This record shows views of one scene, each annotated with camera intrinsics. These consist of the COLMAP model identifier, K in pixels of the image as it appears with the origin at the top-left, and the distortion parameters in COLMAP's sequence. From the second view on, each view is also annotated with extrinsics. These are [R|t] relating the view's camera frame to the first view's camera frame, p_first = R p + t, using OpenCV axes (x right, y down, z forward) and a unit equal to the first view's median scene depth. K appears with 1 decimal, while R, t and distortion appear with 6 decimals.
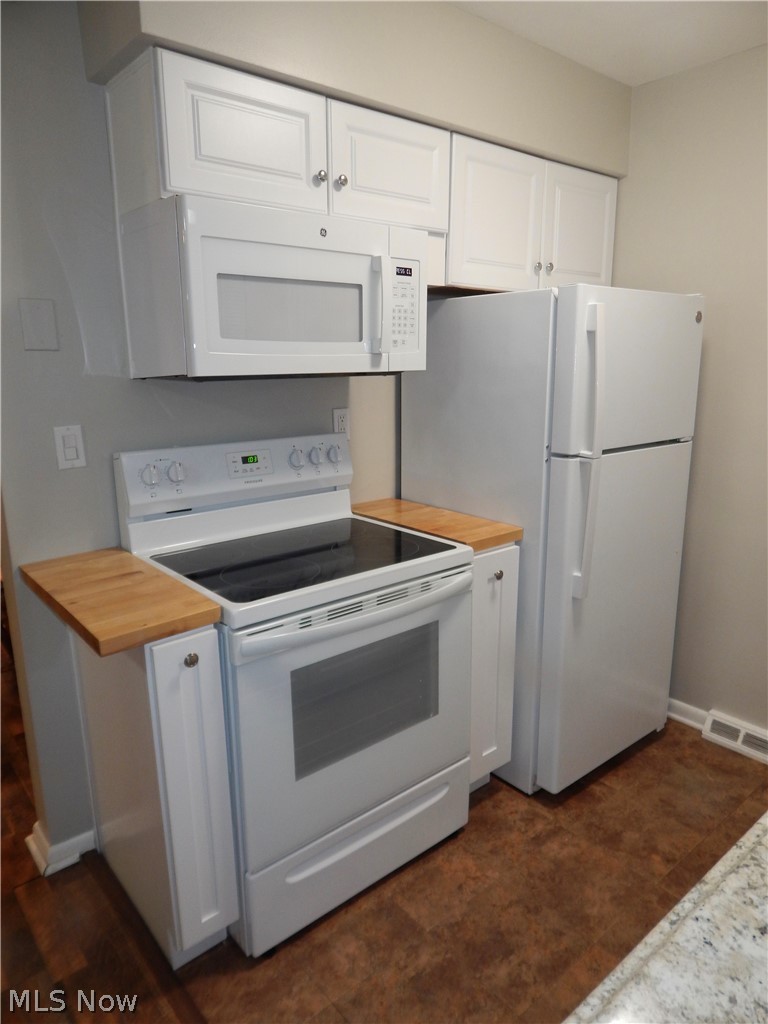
lens RADIAL K [[673.8, 0, 385.2], [0, 673.8, 513.2], [0, 0, 1]] dist [0.016744, -0.019508]
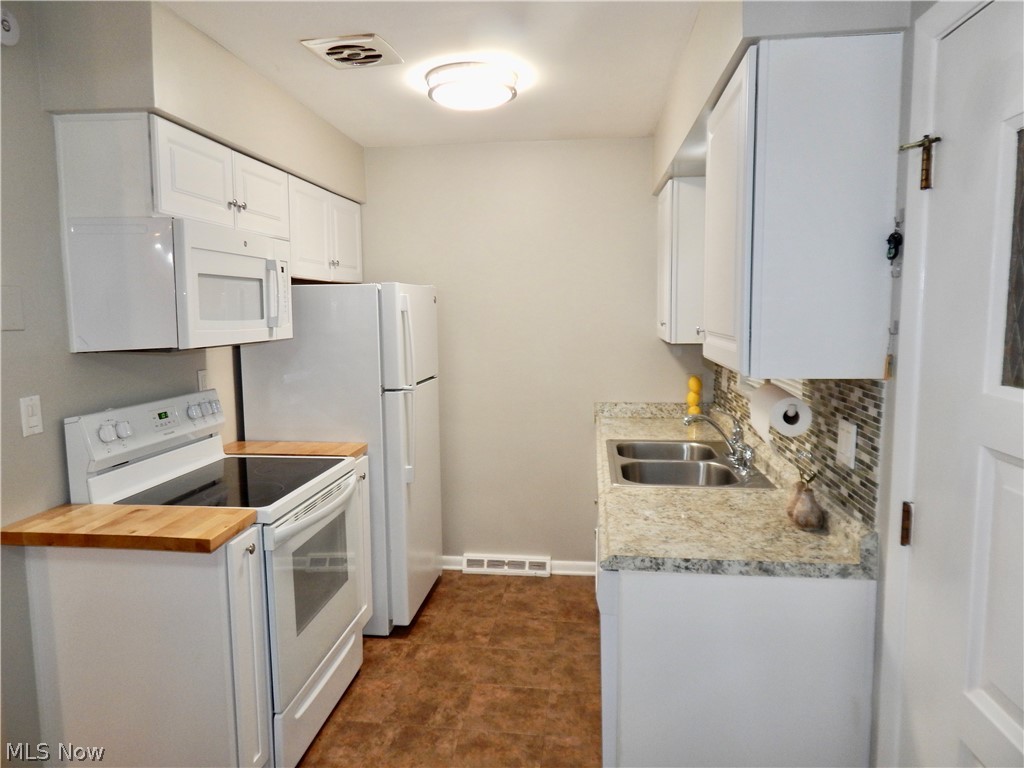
lens RADIAL K [[673.8, 0, 506.6], [0, 673.8, 386.2], [0, 0, 1]] dist [0.016744, -0.019508]
pose [[0.736794, -0.076659, 0.671757, -0.581437], [0.156201, 0.985973, -0.058807, 0.036340], [-0.657827, 0.148257, 0.738433, -0.303402]]
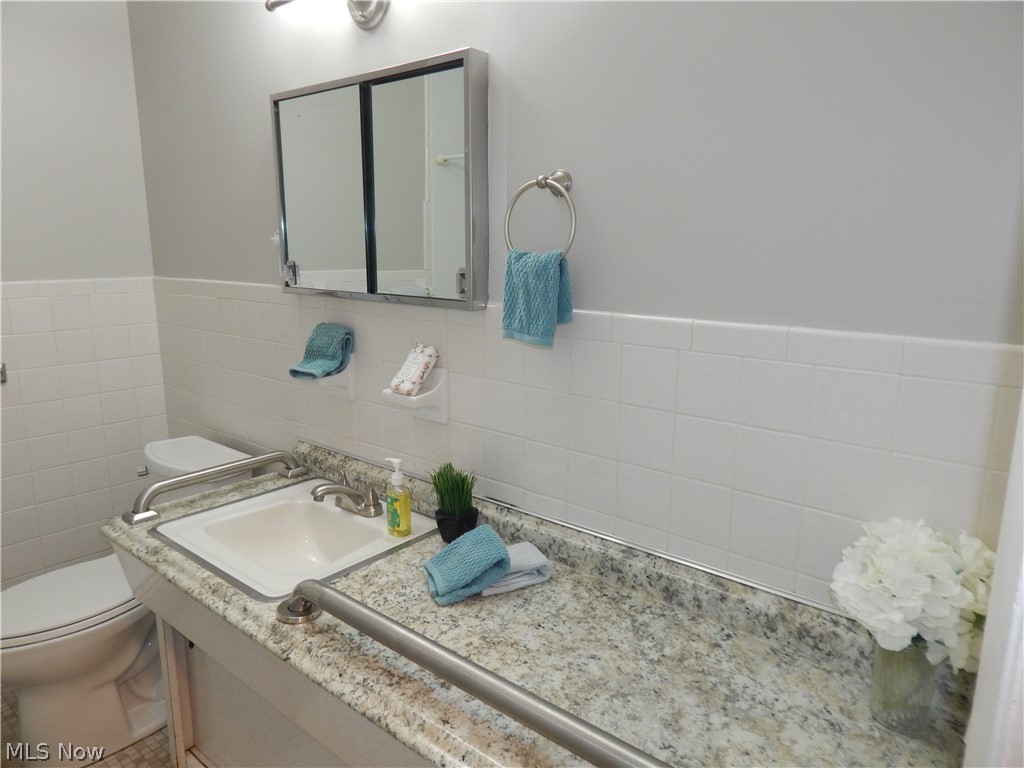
lens RADIAL K [[673.8, 0, 507.8], [0, 673.8, 382.7], [0, 0, 1]] dist [0.016744, -0.019508]
pose [[-0.170165, -0.195748, 0.965778, -0.224236], [0.223595, 0.946838, 0.231306, -0.117751], [-0.959713, 0.255303, -0.117350, 0.286337]]
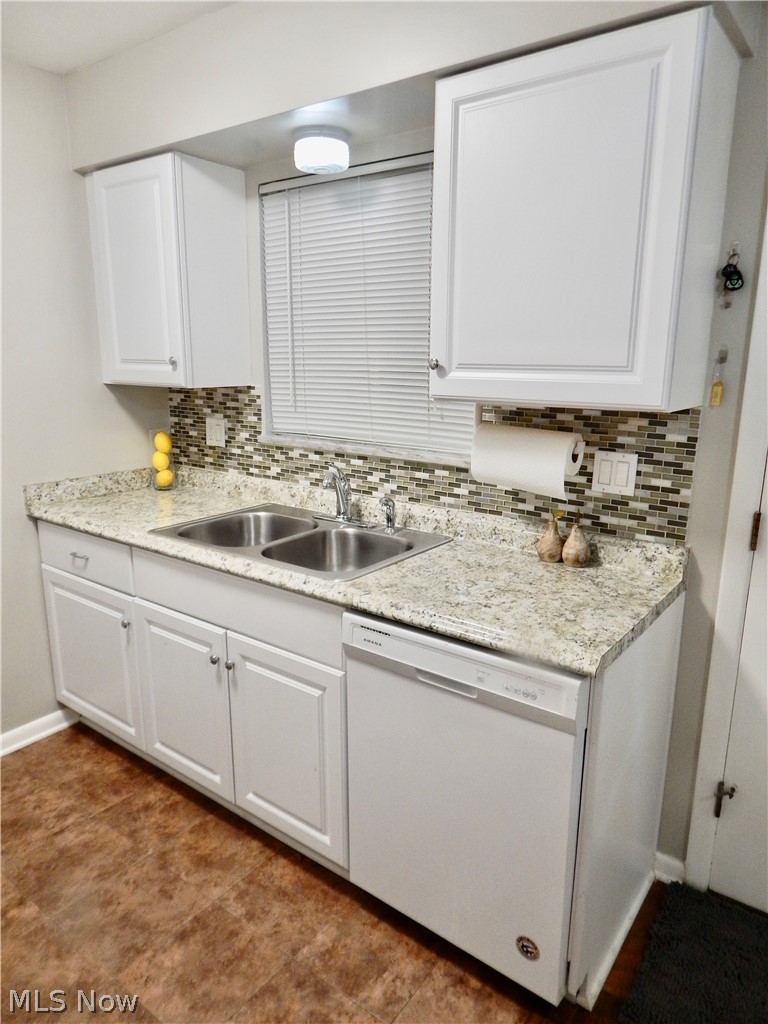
lens RADIAL K [[673.8, 0, 385.4], [0, 673.8, 516.8], [0, 0, 1]] dist [0.016744, -0.019508]
pose [[-0.224408, -0.218822, 0.949609, -0.471542], [0.213987, 0.939614, 0.267087, -0.130644], [-0.950711, 0.263140, -0.164032, 0.545639]]
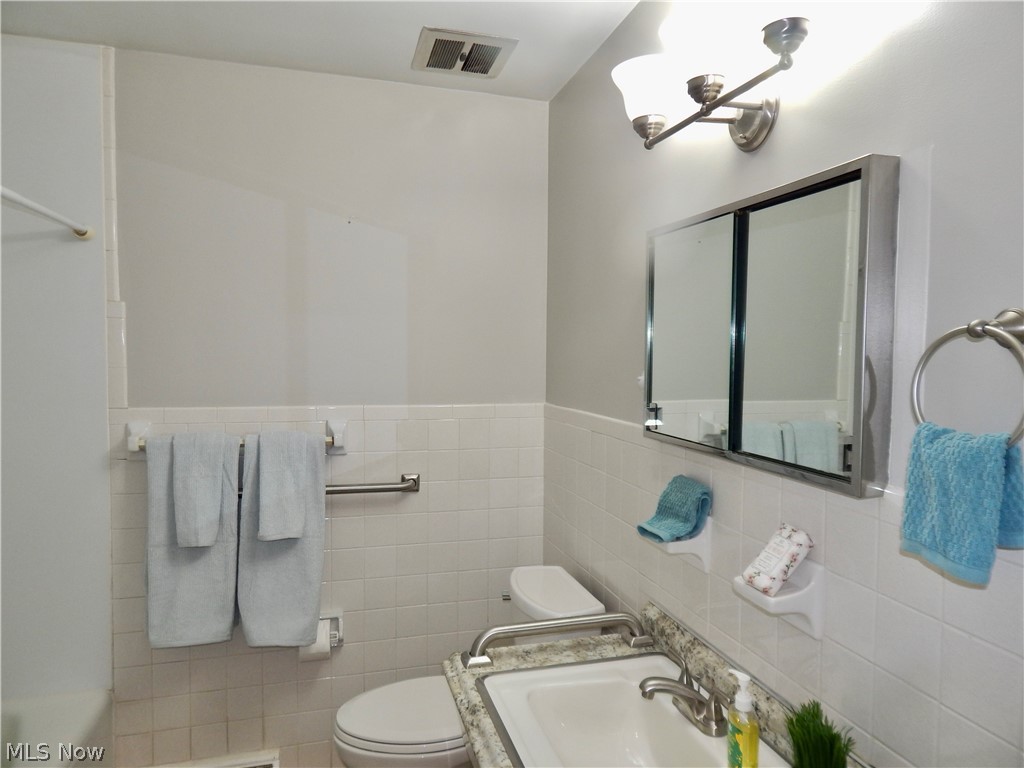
lens RADIAL K [[673.8, 0, 511.2], [0, 673.8, 383.4], [0, 0, 1]] dist [0.016744, -0.019508]
pose [[0.416450, -0.040577, 0.908253, -0.087793], [0.202113, 0.978137, -0.048973, -0.146773], [-0.886408, 0.203965, 0.415546, 0.222830]]
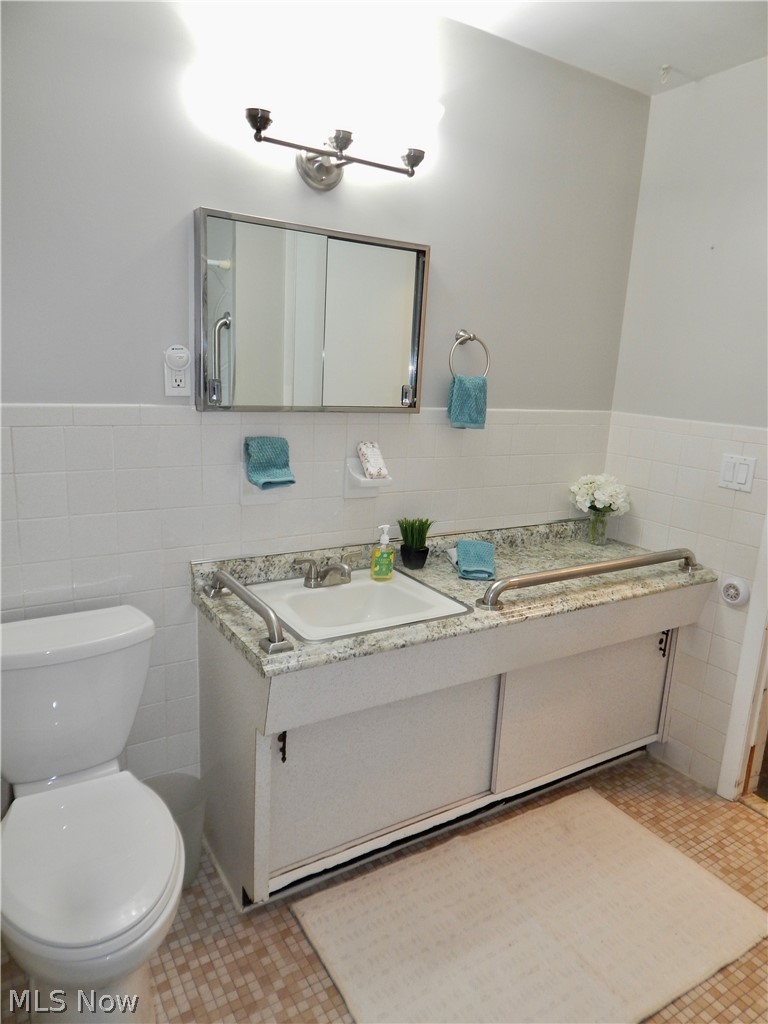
lens RADIAL K [[673.8, 0, 386.2], [0, 673.8, 511.7], [0, 0, 1]] dist [0.016744, -0.019508]
pose [[-0.988328, -0.076907, 0.131502, 0.382548], [-0.012913, 0.902399, 0.430709, -0.361626], [-0.151792, 0.423983, -0.892859, 1.276580]]
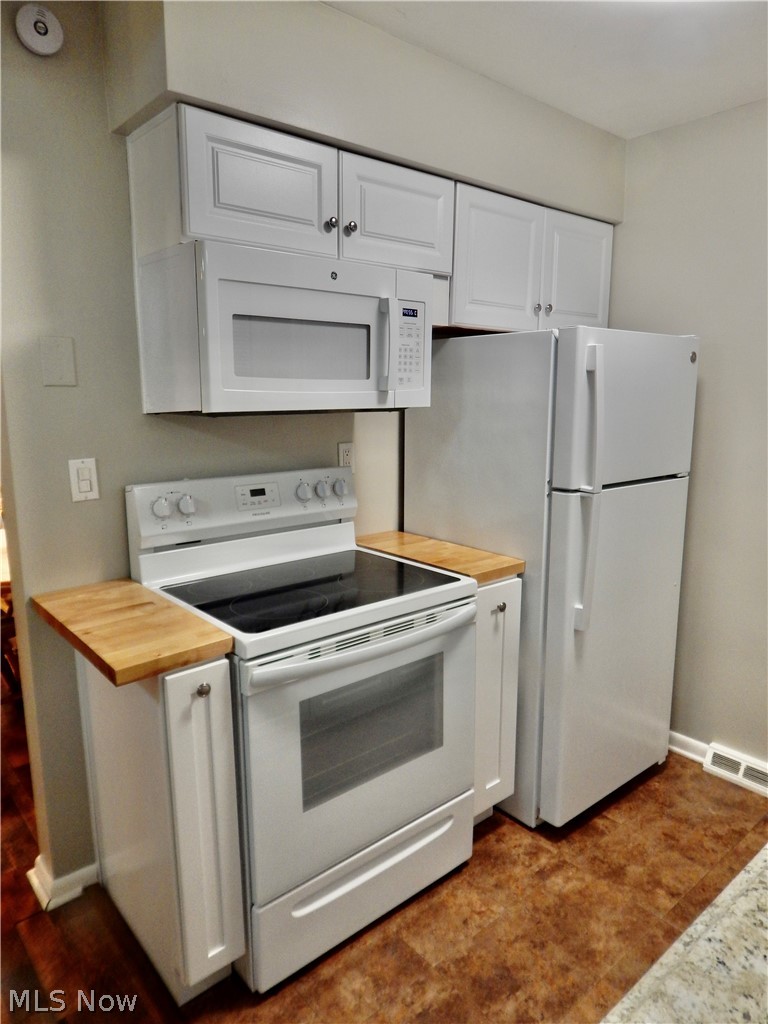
lens RADIAL K [[673.8, 0, 387.2], [0, 673.8, 514.0], [0, 0, 1]] dist [0.016744, -0.019508]
pose [[0.999941, 0.004394, 0.009893, -0.016252], [-0.003931, 0.998918, -0.046345, -0.000541], [-0.010086, 0.046304, 0.998876, -0.021053]]
